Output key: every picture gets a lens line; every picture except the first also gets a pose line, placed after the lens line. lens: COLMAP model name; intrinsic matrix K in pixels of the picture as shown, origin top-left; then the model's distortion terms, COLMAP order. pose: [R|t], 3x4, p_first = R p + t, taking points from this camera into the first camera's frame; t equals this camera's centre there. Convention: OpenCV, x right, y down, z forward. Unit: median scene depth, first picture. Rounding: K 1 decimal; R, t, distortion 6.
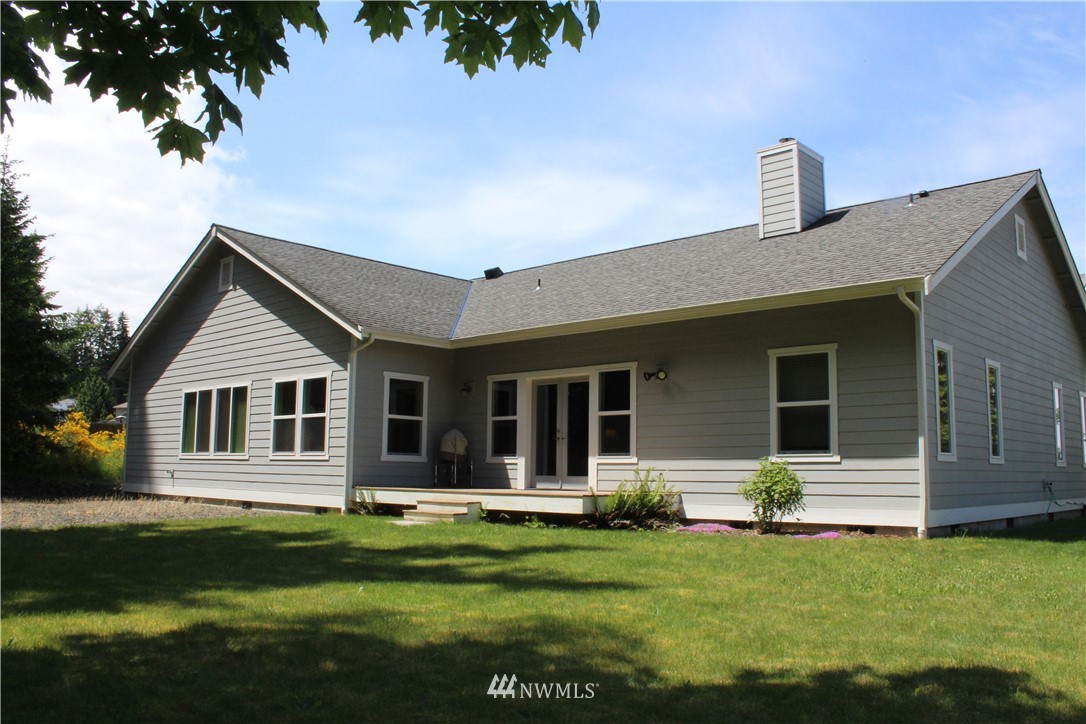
lens RADIAL K [[900.4, 0, 543.0], [0, 900.4, 362.0], [0, 0, 1]] dist [-0.174944, 0.166604]
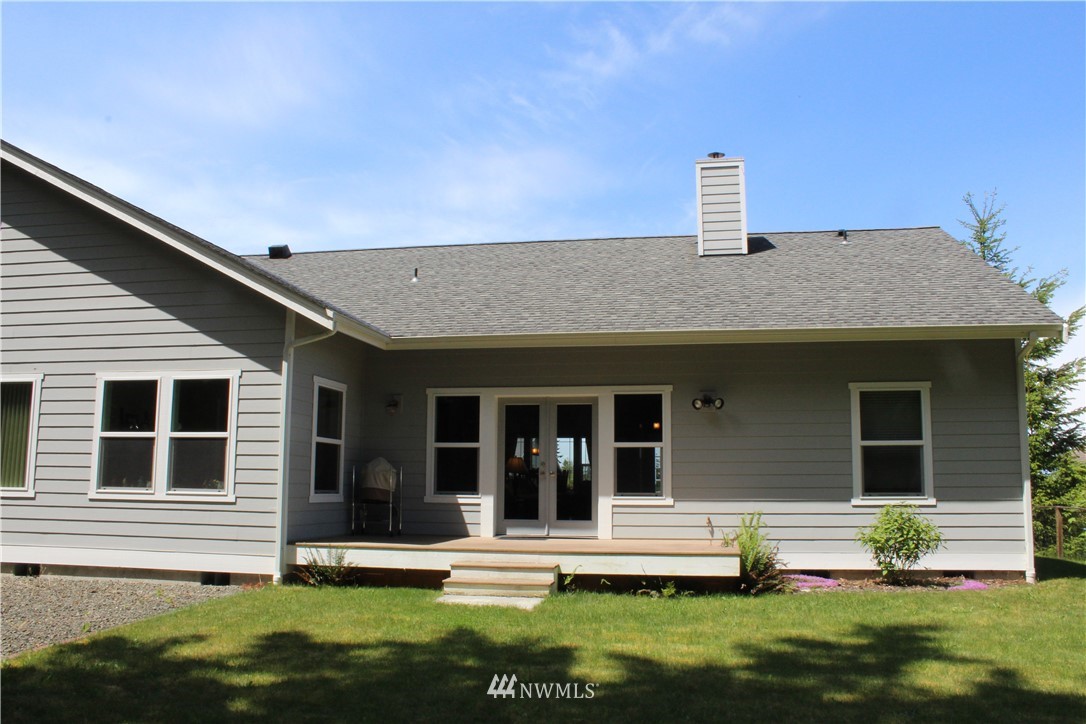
lens RADIAL K [[900.4, 0, 543.0], [0, 900.4, 362.0], [0, 0, 1]] dist [-0.174944, 0.166604]
pose [[0.845800, 0.066369, 0.529355, -0.402544], [-0.062880, 0.997717, -0.024622, 0.005703], [-0.529781, -0.012461, 0.848043, 0.312895]]
